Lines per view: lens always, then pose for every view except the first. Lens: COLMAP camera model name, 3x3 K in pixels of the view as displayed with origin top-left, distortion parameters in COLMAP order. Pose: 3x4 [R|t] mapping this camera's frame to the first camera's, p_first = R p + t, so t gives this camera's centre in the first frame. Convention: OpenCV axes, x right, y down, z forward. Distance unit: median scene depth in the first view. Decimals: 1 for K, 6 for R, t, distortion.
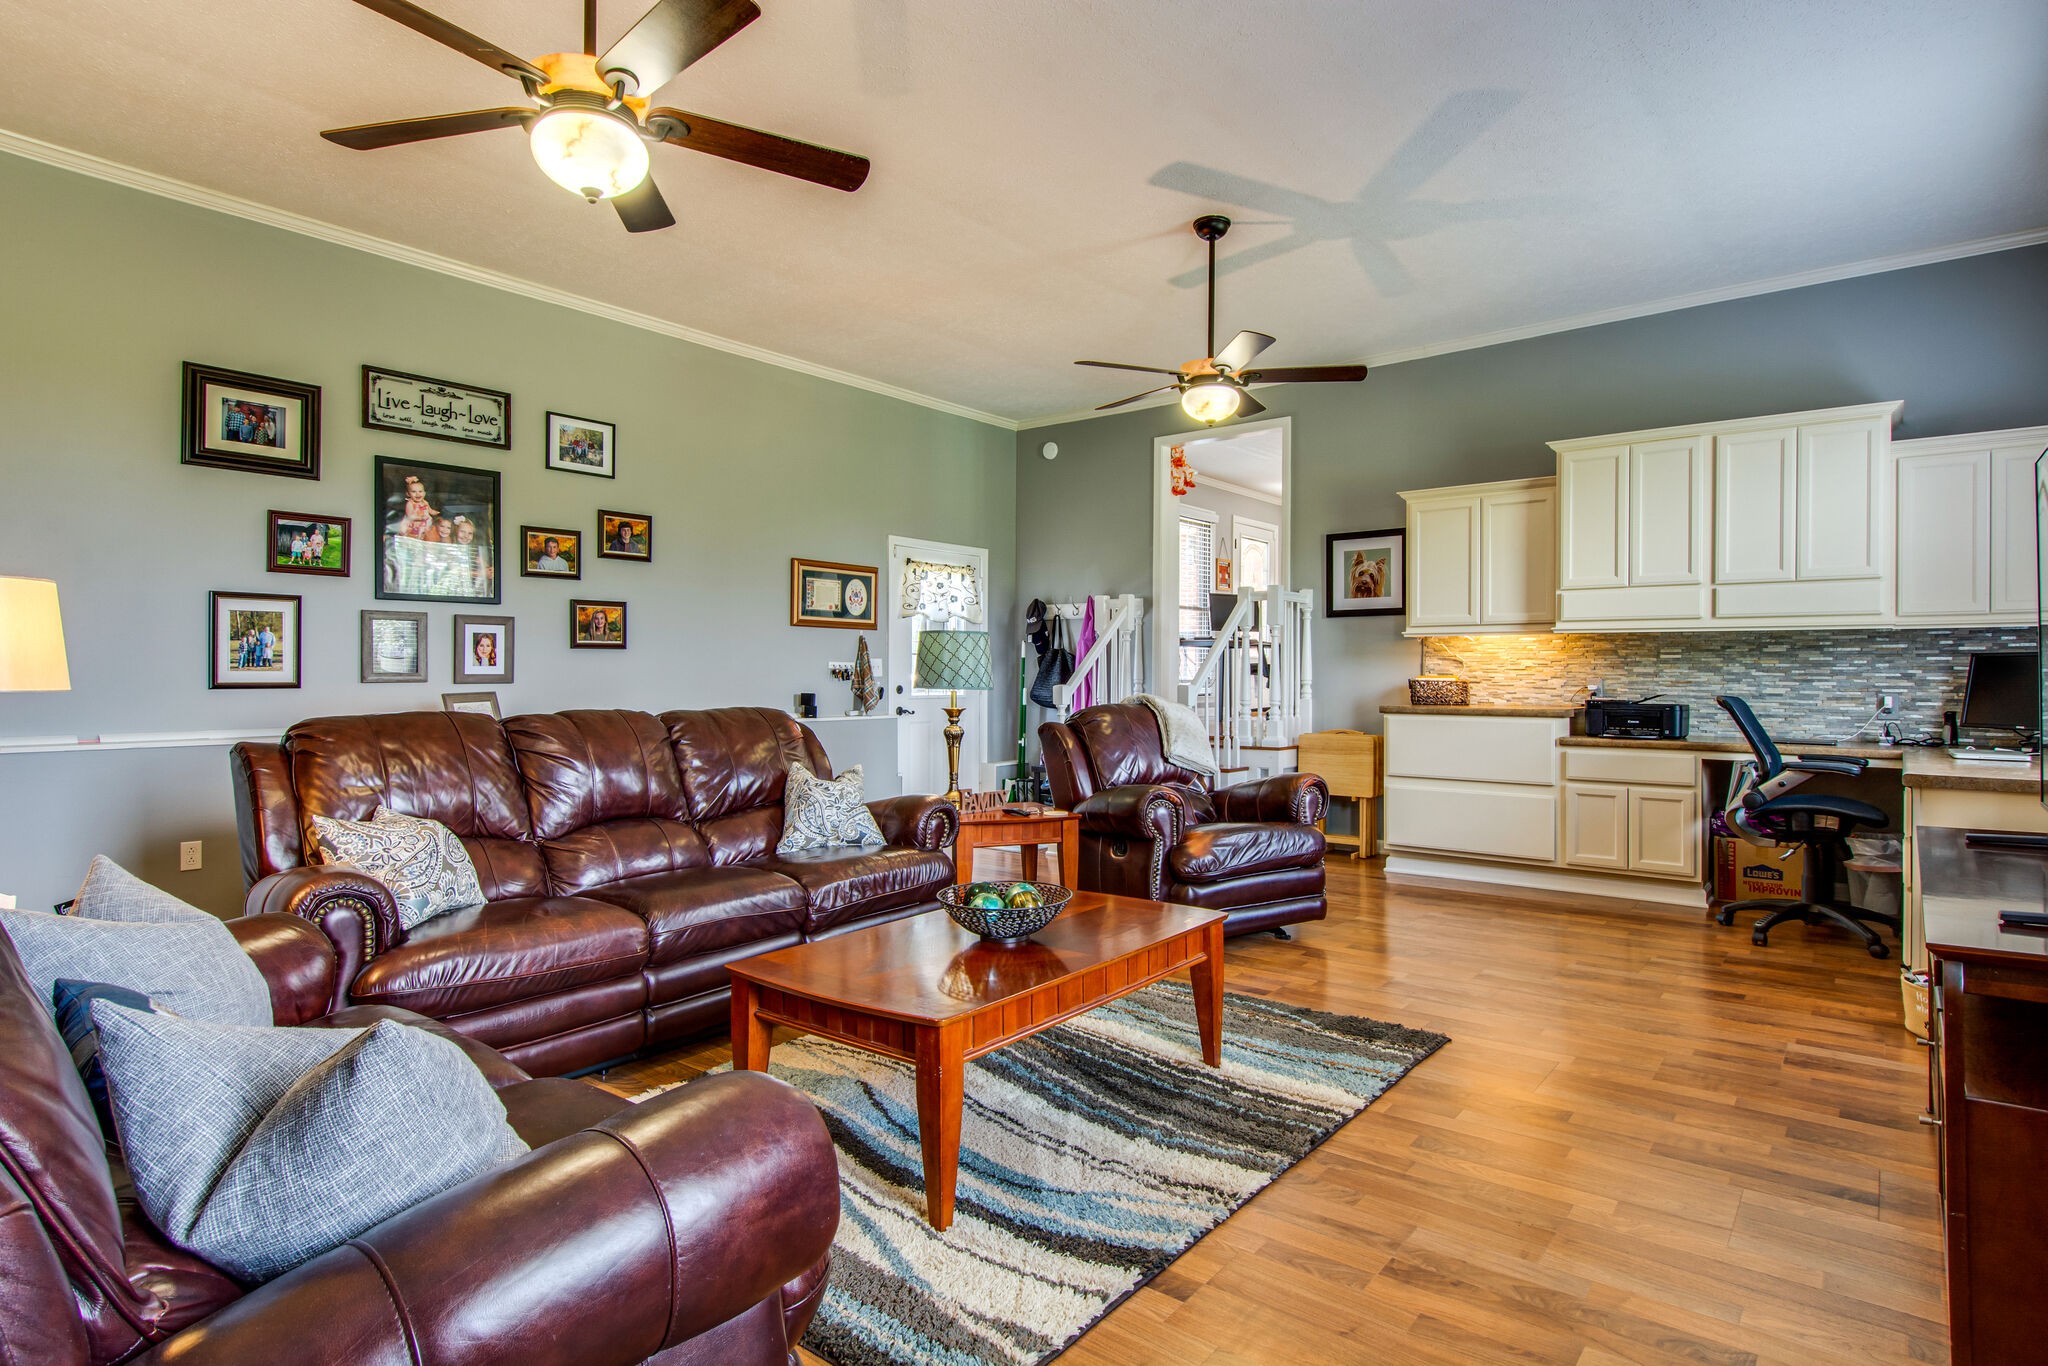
lens RADIAL K [[1051.3, 0, 1021.4], [0, 1051.3, 674.6], [0, 0, 1]] dist [0.002589, -0.010788]
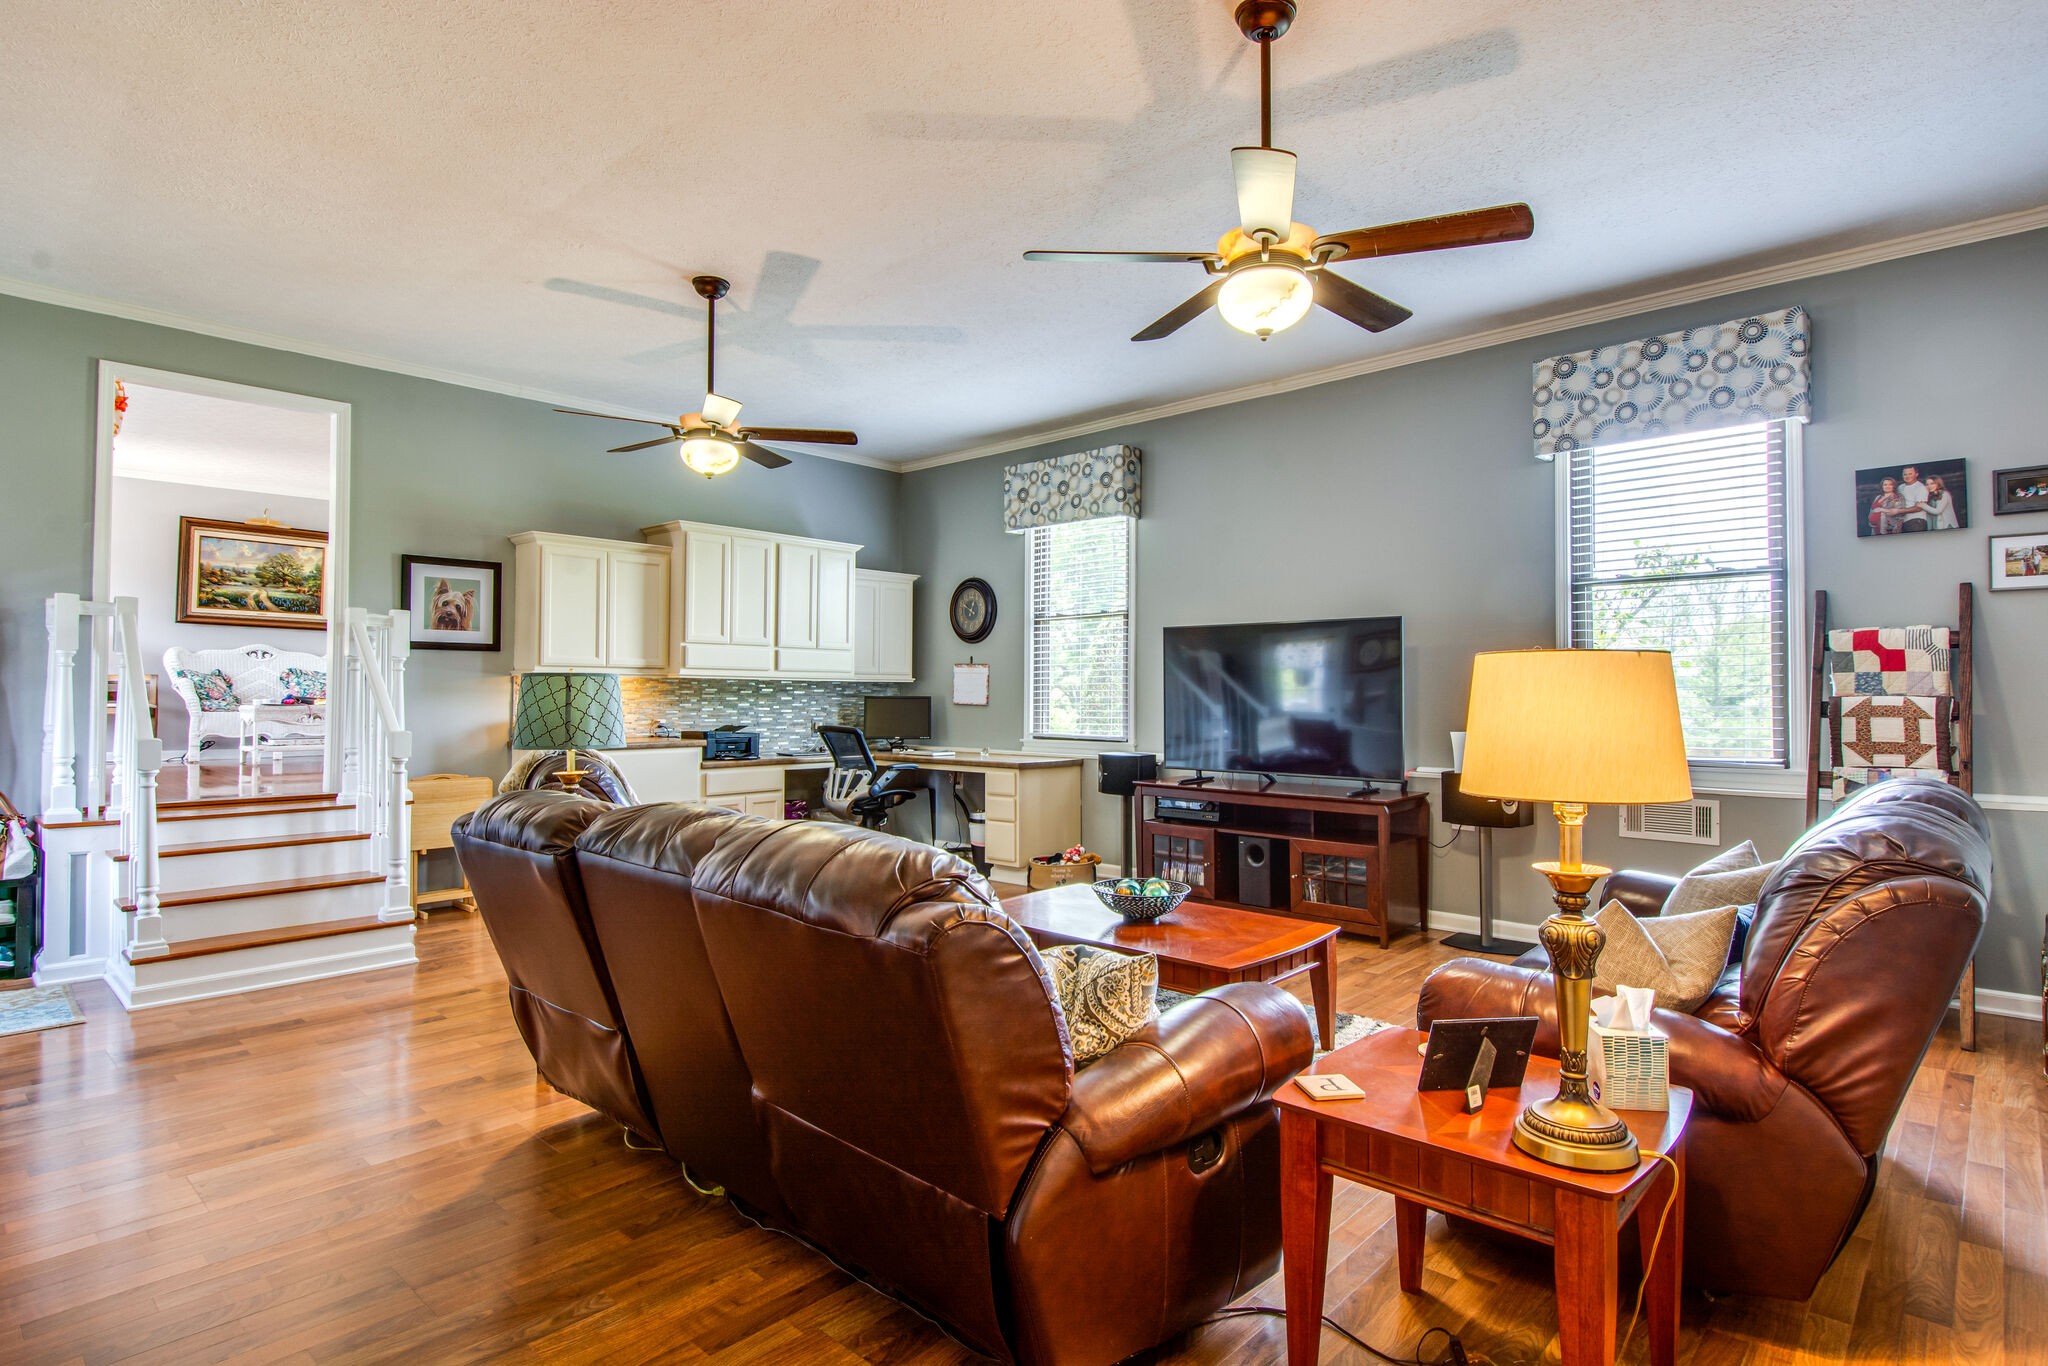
lens RADIAL K [[1087.8, 0, 1034.3], [0, 1087.8, 680.4], [0, 0, 1]] dist [-0.002835, -0.001259]
pose [[0.047477, 0.008280, 0.998838, -0.742876], [-0.002587, 0.999963, -0.008167, -0.027739], [-0.998869, -0.002196, 0.047497, 0.543393]]
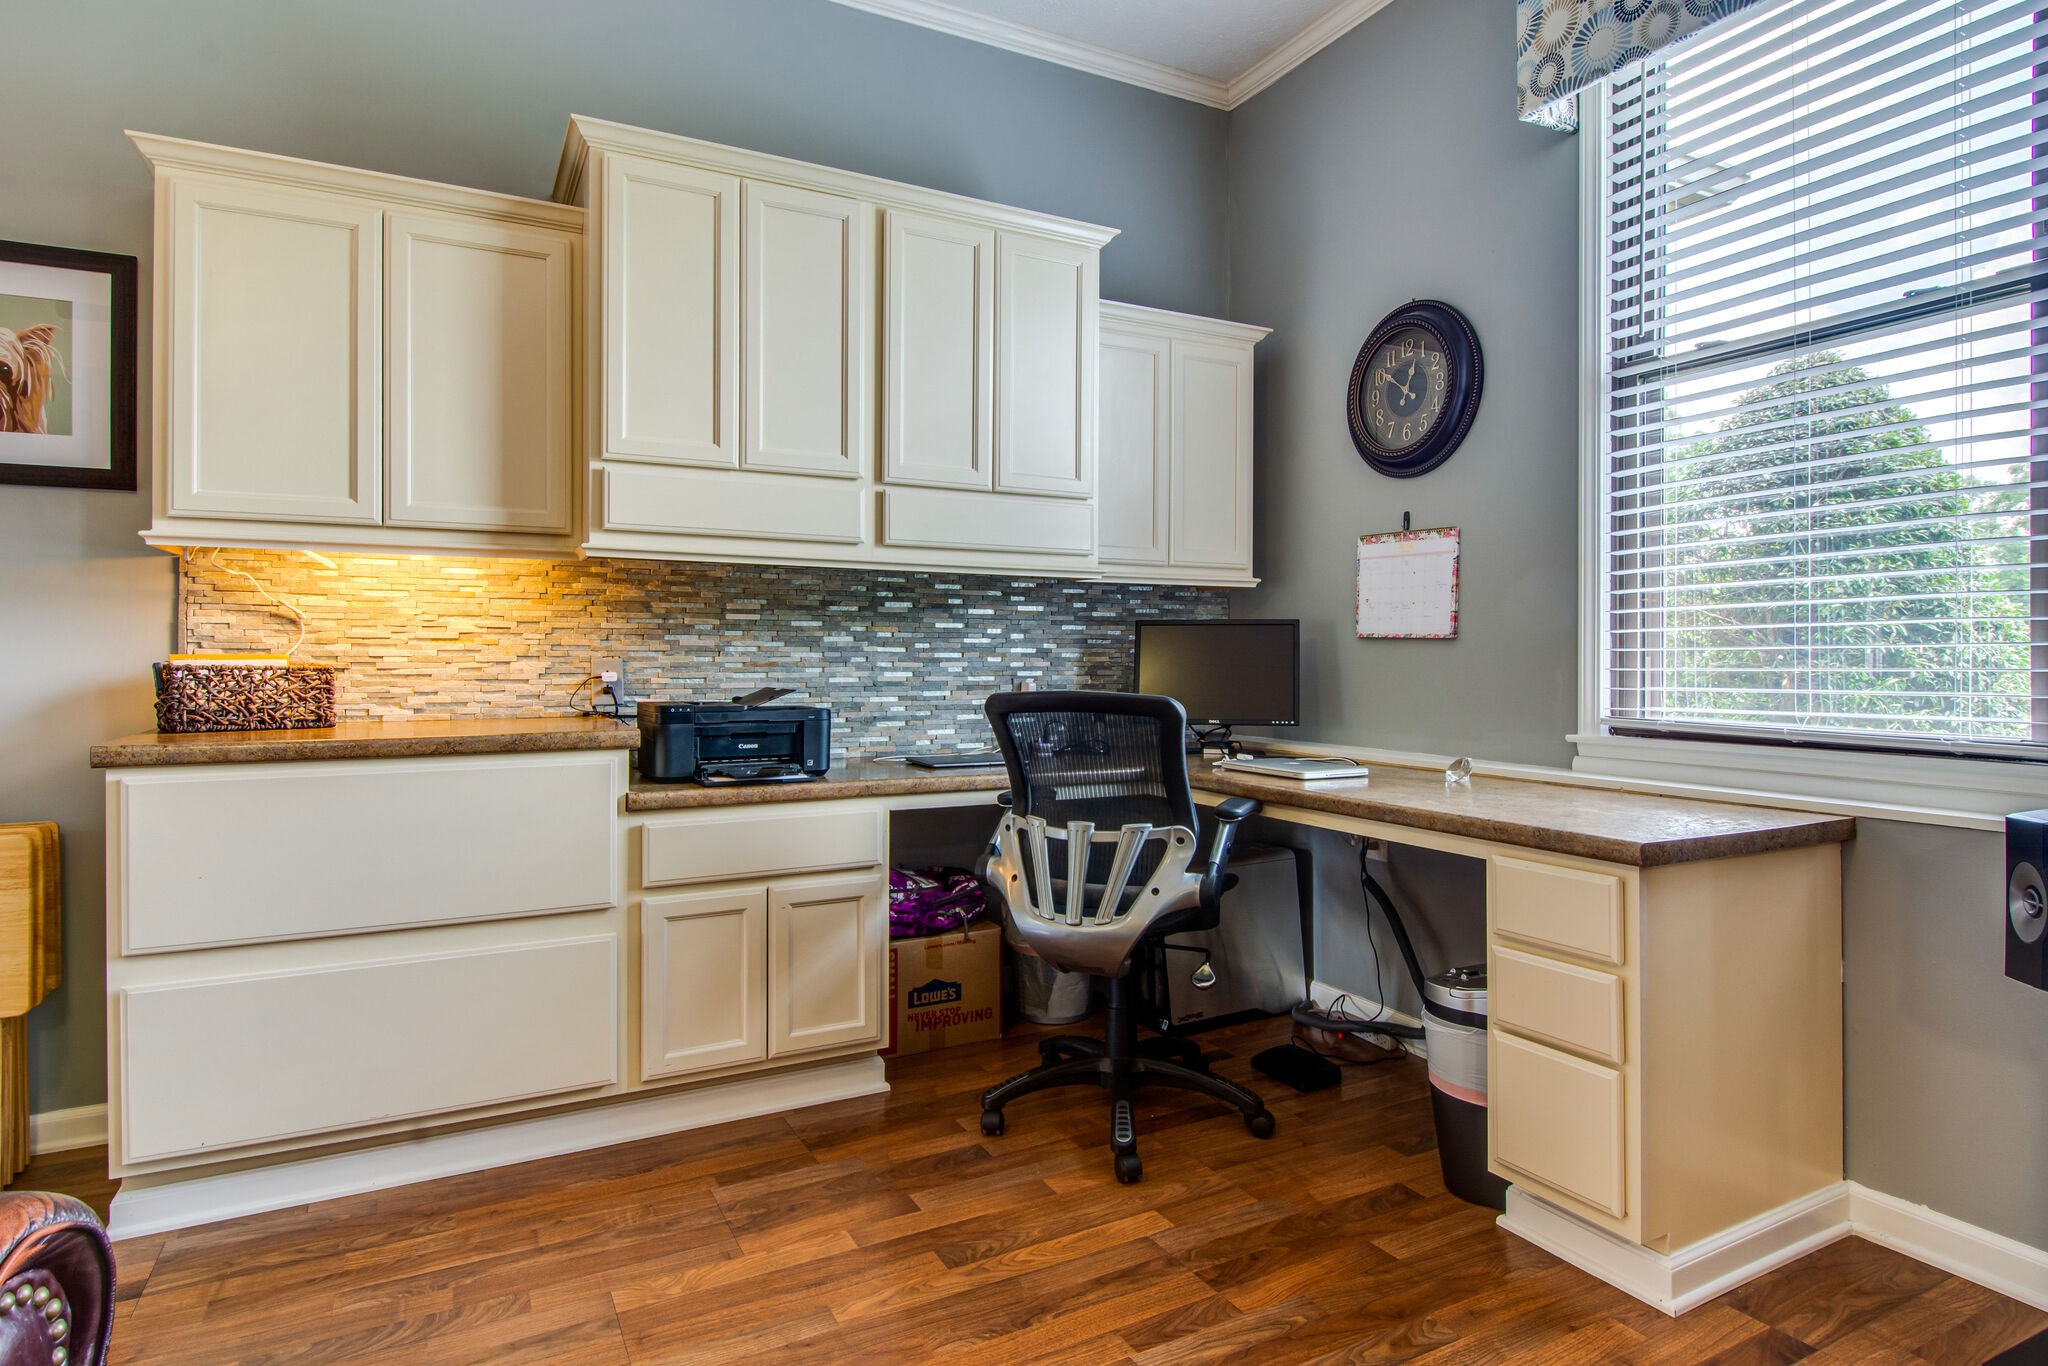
lens RADIAL K [[1114.1, 0, 1032.8], [0, 1114.1, 651.0], [0, 0, 1]] dist [-0.004062, -0.002106]
pose [[0.376982, 0.000966, 0.926220, 0.147578], [0.000974, 0.999998, -0.001439, 0.001317], [-0.926220, 0.001444, 0.376980, 0.664451]]
